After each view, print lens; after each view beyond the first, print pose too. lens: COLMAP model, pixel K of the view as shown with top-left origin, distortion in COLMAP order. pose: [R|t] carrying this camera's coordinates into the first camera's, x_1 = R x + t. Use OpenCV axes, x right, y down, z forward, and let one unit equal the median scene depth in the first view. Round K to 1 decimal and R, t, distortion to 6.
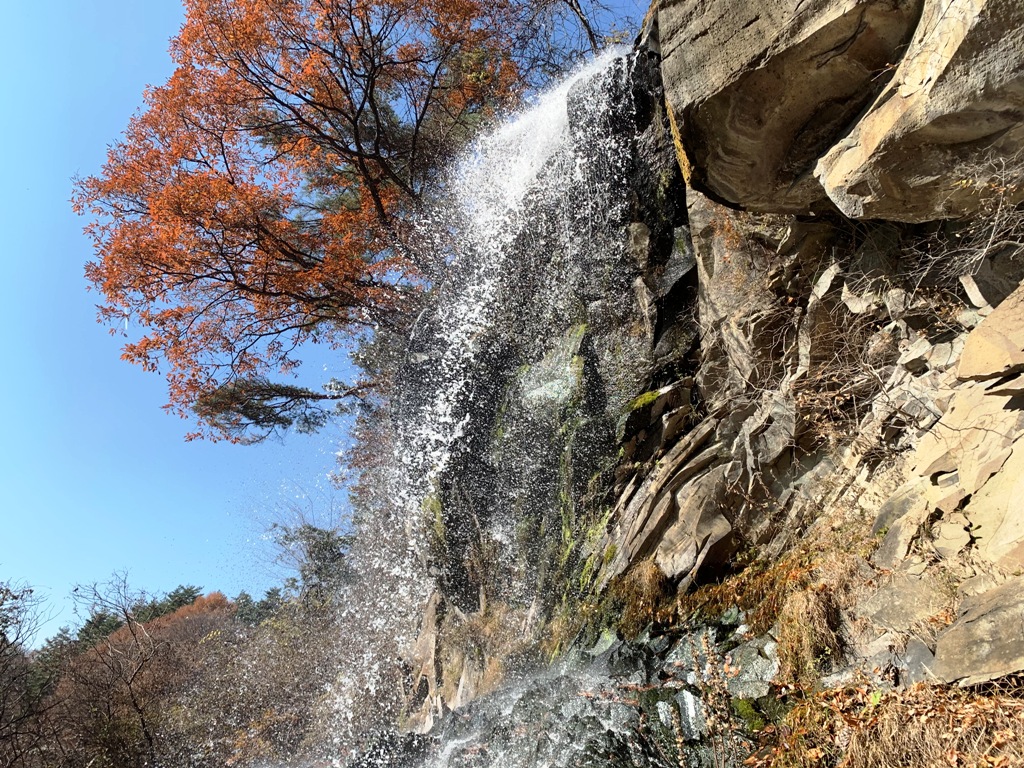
lens RADIAL K [[797.2, 0, 507.3], [0, 797.2, 373.2], [0, 0, 1]] dist [0.018244, -0.000554]
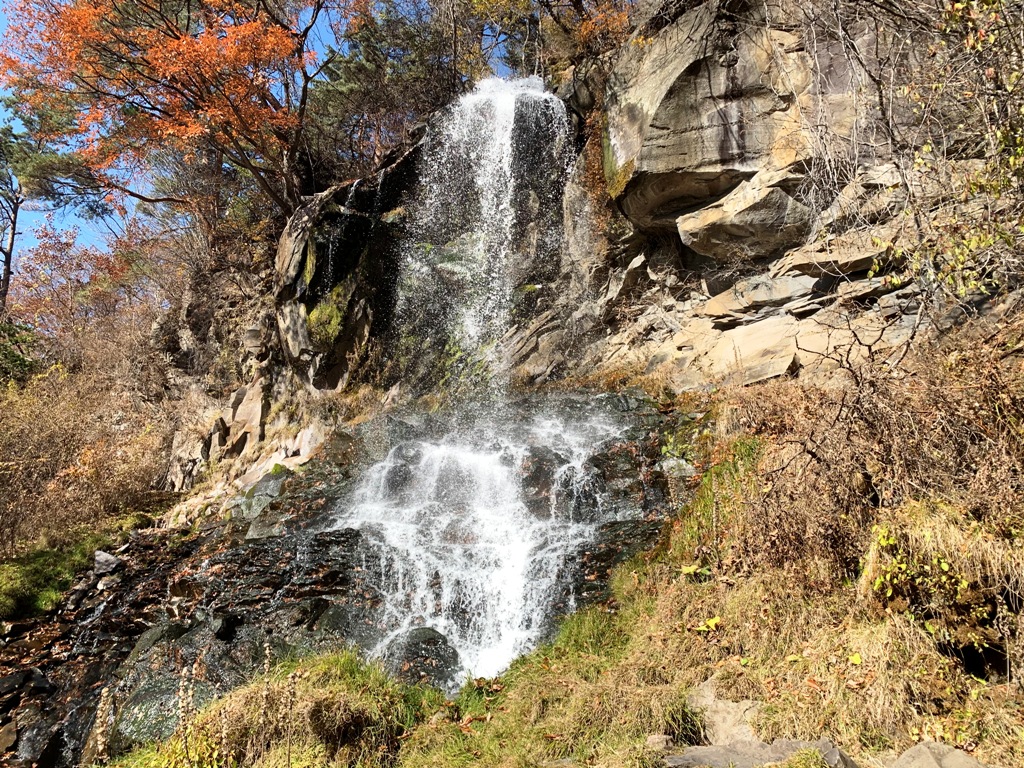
lens RADIAL K [[797.2, 0, 507.0], [0, 797.2, 389.4], [0, 0, 1]] dist [0.018244, -0.000554]
pose [[0.733743, 0.220968, 0.642490, -1.450207], [-0.285122, 0.958483, -0.004028, 0.404000], [-0.616706, -0.180233, 0.766283, -0.654679]]
